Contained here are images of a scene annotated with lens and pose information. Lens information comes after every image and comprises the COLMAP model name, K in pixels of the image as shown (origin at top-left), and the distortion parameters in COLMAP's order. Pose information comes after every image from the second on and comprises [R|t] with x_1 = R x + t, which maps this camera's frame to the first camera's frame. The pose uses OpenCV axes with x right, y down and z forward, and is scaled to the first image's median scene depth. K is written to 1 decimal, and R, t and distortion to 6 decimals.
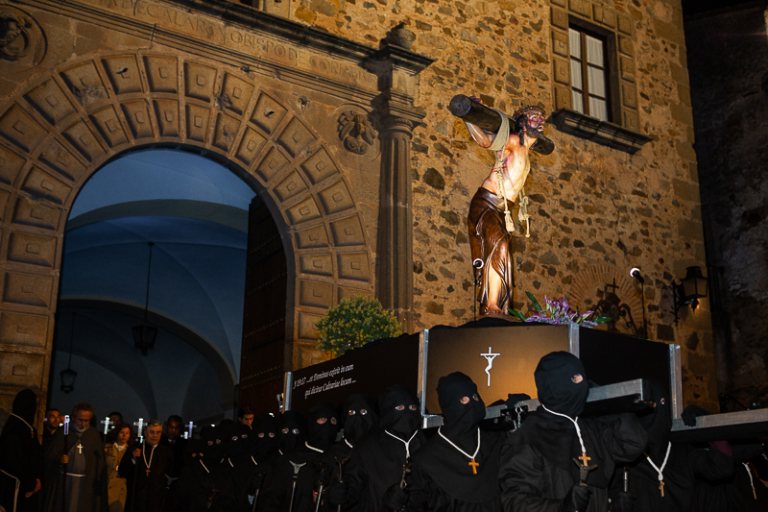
lens RADIAL K [[919.9, 0, 384.9], [0, 919.9, 257.3], [0, 0, 1]] dist [-0.017870, 0.000000]
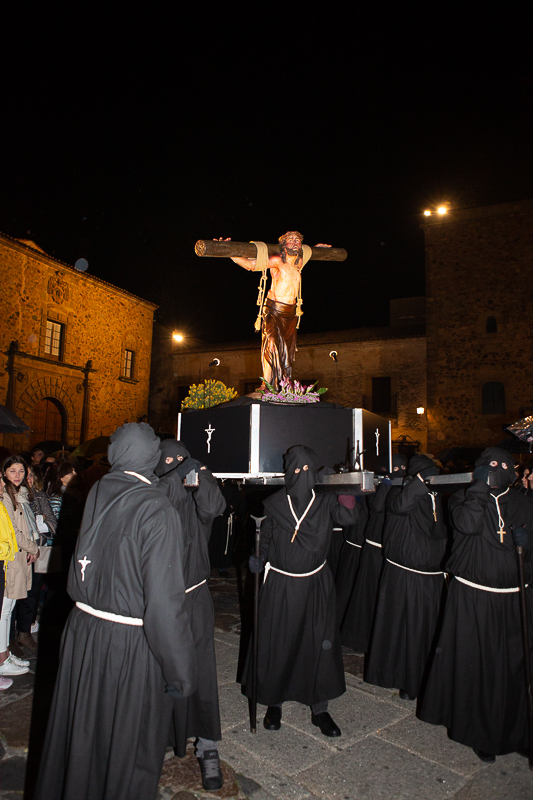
lens RADIAL K [[549.2, 0, 264.9], [0, 549.2, 400.6], [0, 0, 1]] dist [-0.096586, 0.058851]
pose [[0.818629, 0.081988, 0.568440, -0.758587], [-0.192095, 0.971841, 0.136471, -0.589770], [-0.541244, -0.220914, 0.811327, -1.547498]]
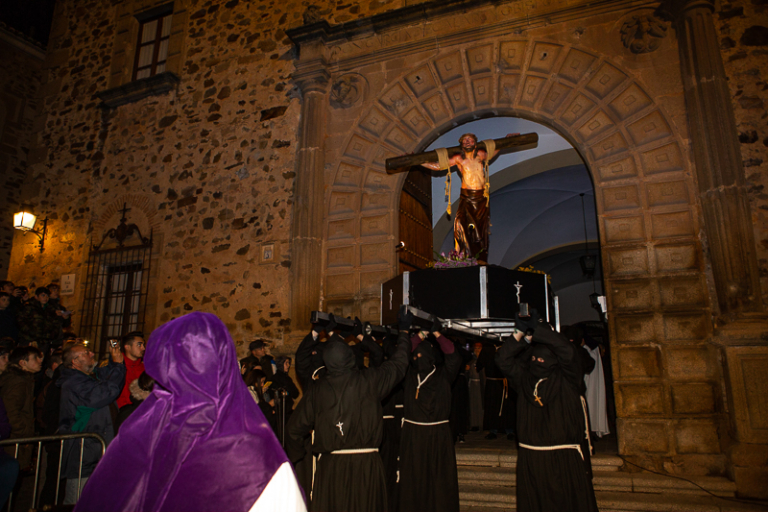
lens RADIAL K [[527.2, 0, 384.3], [0, 527.2, 263.4], [0, 0, 1]] dist [-0.096586, 0.058851]
pose [[0.570574, -0.187917, -0.799458, 0.206219], [0.232119, 0.970677, -0.062500, 0.079112], [0.787760, -0.149908, 0.597462, 0.392318]]
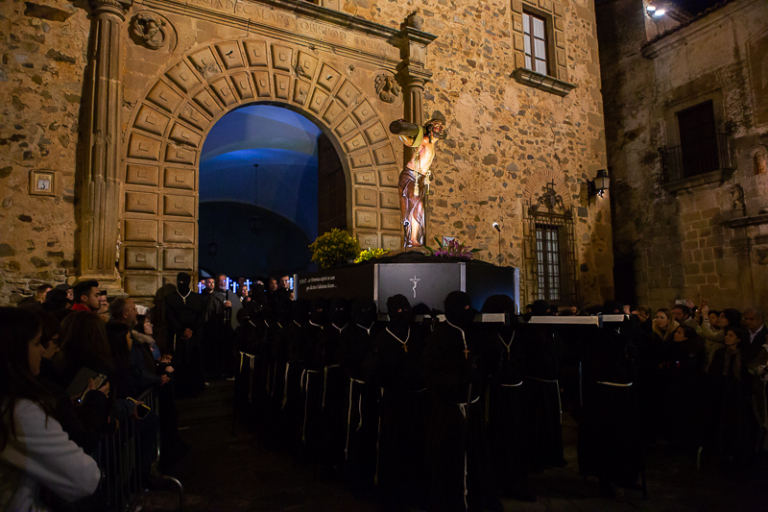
lens RADIAL K [[527.2, 0, 385.3], [0, 527.2, 261.6], [0, 0, 1]] dist [-0.096586, 0.058851]
pose [[0.999257, -0.031850, -0.021680, -0.024389], [0.035363, 0.981545, 0.187931, -0.018065], [0.015295, -0.188559, 0.981943, 0.107811]]
